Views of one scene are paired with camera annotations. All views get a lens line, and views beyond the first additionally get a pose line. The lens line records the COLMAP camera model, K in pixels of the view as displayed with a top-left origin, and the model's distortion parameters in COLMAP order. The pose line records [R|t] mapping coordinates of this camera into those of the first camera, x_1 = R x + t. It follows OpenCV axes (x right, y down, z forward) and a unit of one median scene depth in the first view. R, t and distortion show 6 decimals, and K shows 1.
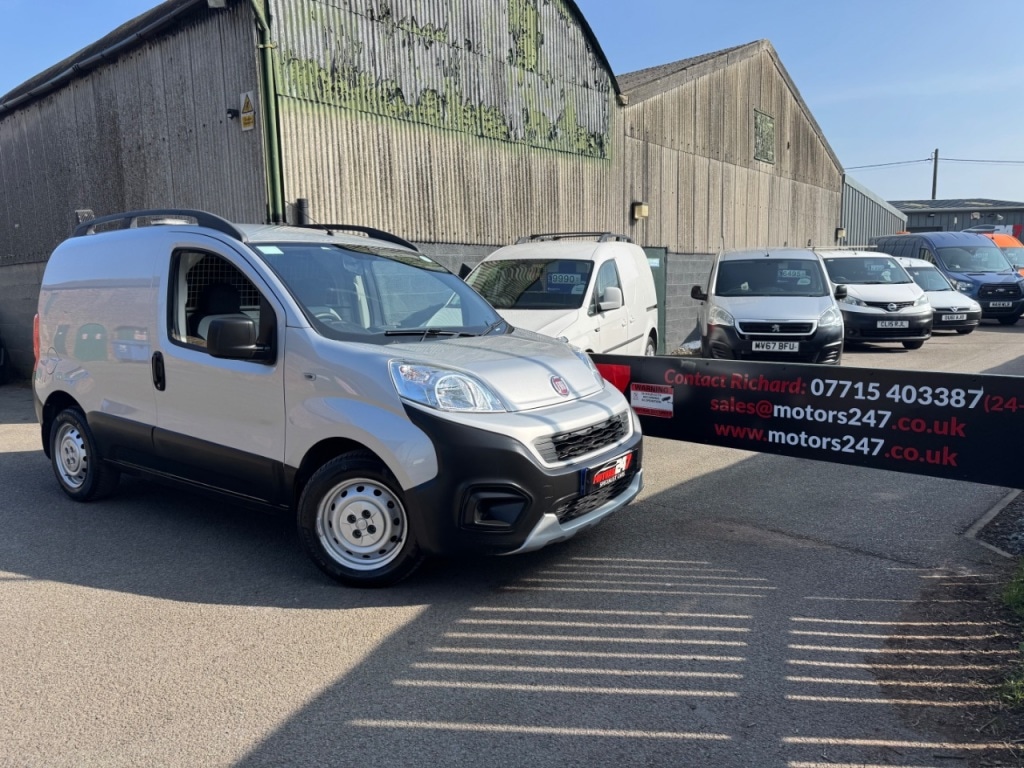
lens RADIAL K [[730.0, 0, 513.1], [0, 730.0, 379.8], [0, 0, 1]] dist [0.032214, -0.036264]
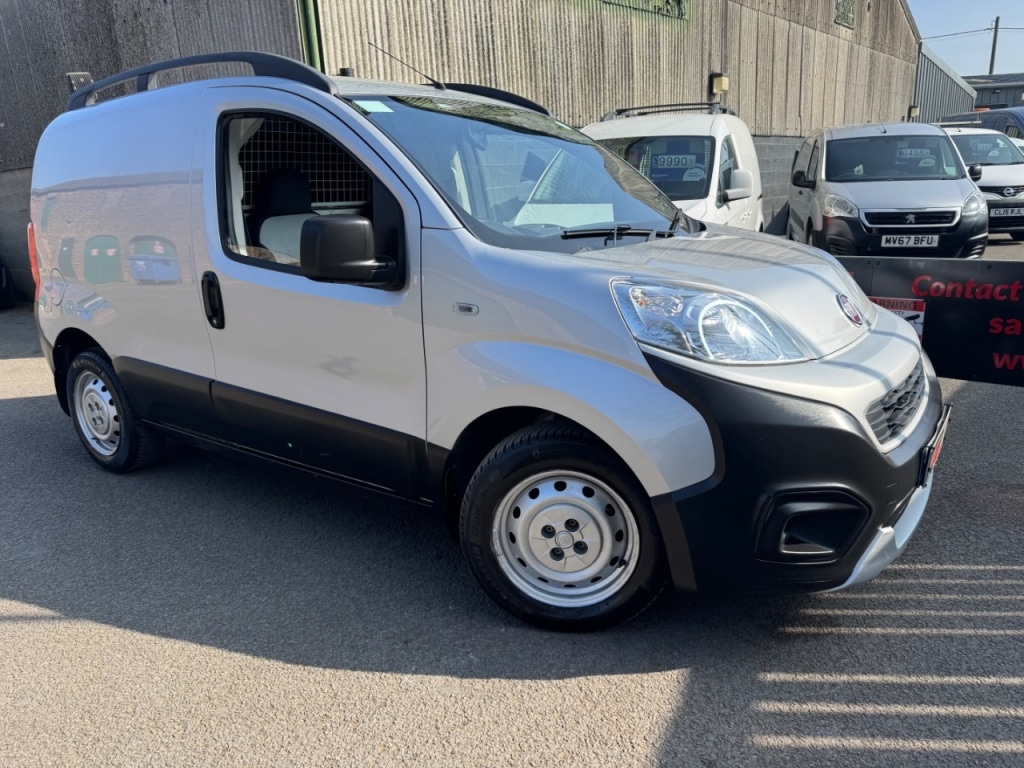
lens RADIAL K [[730.0, 0, 514.8], [0, 730.0, 386.5], [0, 0, 1]] dist [0.032214, -0.036264]
pose [[0.999576, -0.024846, -0.015192, -0.160902], [0.026704, 0.990113, 0.137705, -0.015914], [0.011620, -0.138052, 0.990357, 0.262193]]
